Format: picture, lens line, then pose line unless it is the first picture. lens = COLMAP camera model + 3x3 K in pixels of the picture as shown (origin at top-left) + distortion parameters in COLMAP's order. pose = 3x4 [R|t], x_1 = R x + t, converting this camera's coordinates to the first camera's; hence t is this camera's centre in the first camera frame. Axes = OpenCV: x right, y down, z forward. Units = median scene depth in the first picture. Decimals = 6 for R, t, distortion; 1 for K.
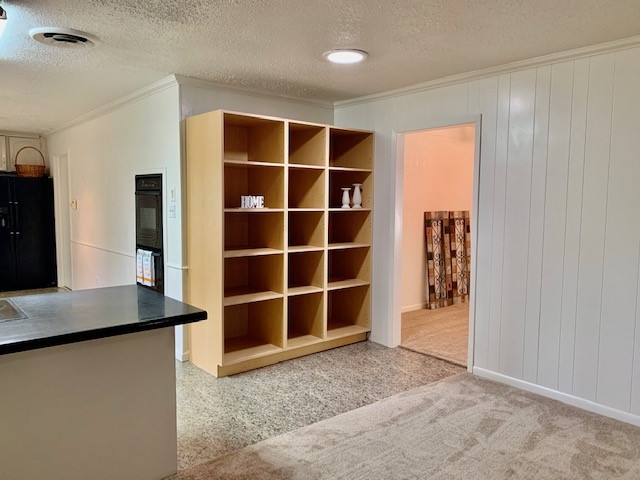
lens RADIAL K [[485.9, 0, 322.2], [0, 485.9, 242.0], [0, 0, 1]] dist [0.050812, -0.053454]
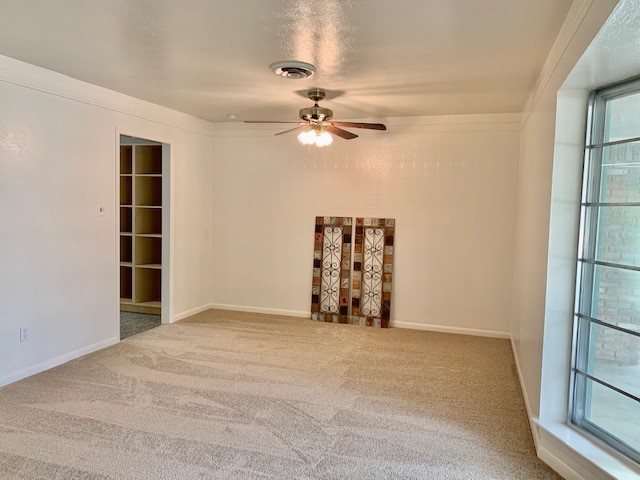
lens RADIAL K [[485.9, 0, 322.2], [0, 485.9, 242.0], [0, 0, 1]] dist [0.050812, -0.053454]
pose [[0.525350, 0.064115, -0.848467, 0.983742], [-0.097290, 0.995144, 0.014959, -0.026546], [0.845306, 0.074689, 0.529036, 0.487884]]
